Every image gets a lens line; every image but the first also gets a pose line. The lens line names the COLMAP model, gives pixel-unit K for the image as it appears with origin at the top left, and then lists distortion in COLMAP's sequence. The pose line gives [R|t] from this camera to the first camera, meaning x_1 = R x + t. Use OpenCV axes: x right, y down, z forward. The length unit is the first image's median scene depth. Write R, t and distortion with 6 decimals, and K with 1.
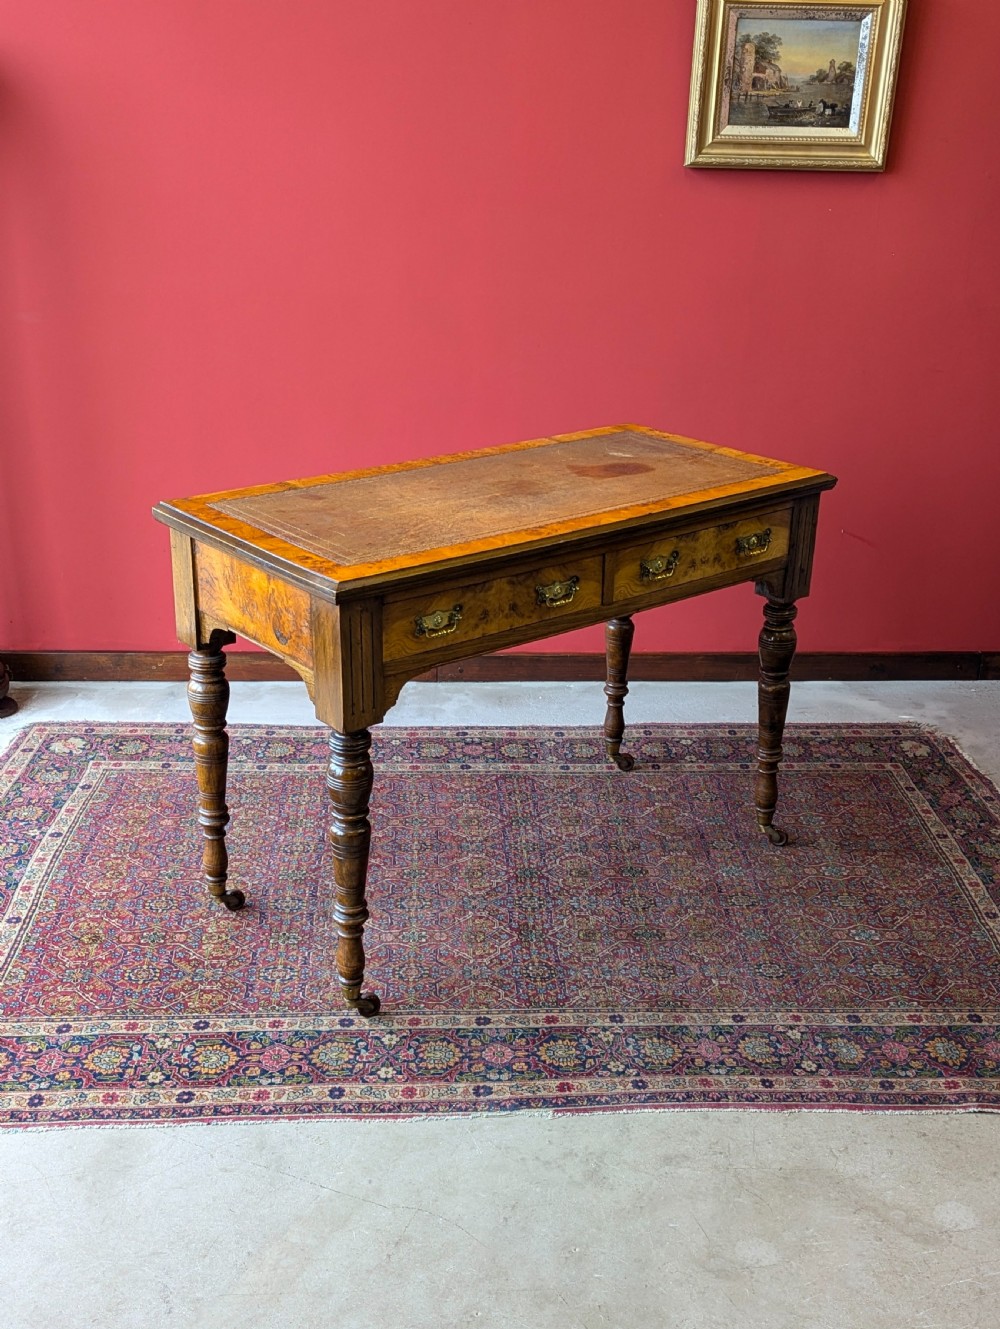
lens RADIAL K [[1430.9, 0, 524.2], [0, 1430.9, 703.2], [0, 0, 1]] dist [0.044663, 0.000000]
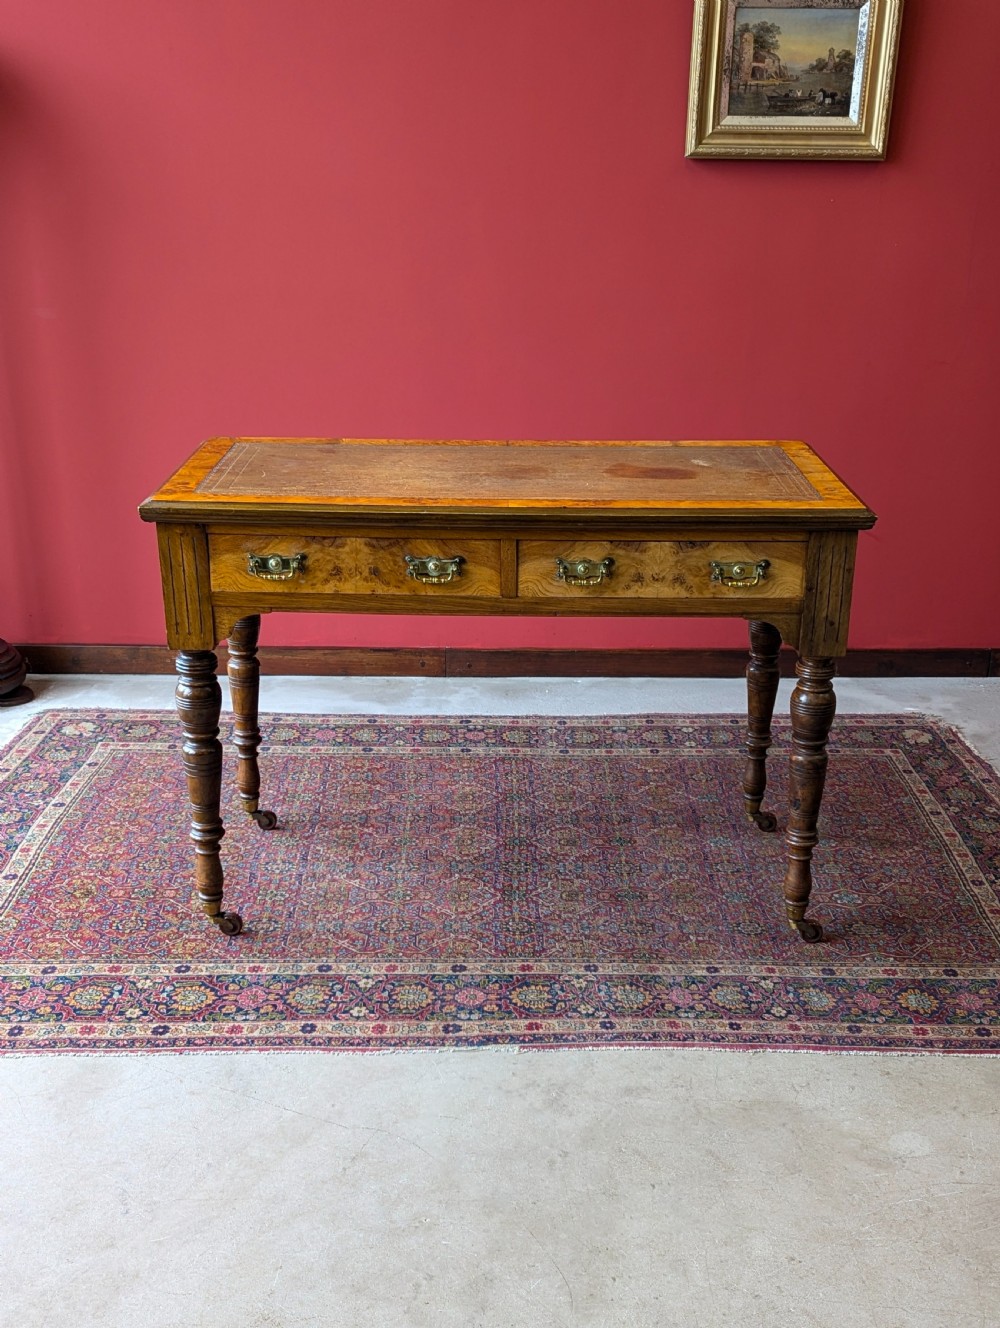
lens RADIAL K [[1429.8, 0, 535.3], [0, 1429.8, 750.9], [0, 0, 1]] dist [0.044663, 0.000000]
pose [[0.999330, 0.002469, -0.036509, 0.061313], [-0.002970, 0.999902, -0.013673, 0.080379], [0.036472, 0.013772, 0.999240, -0.012284]]
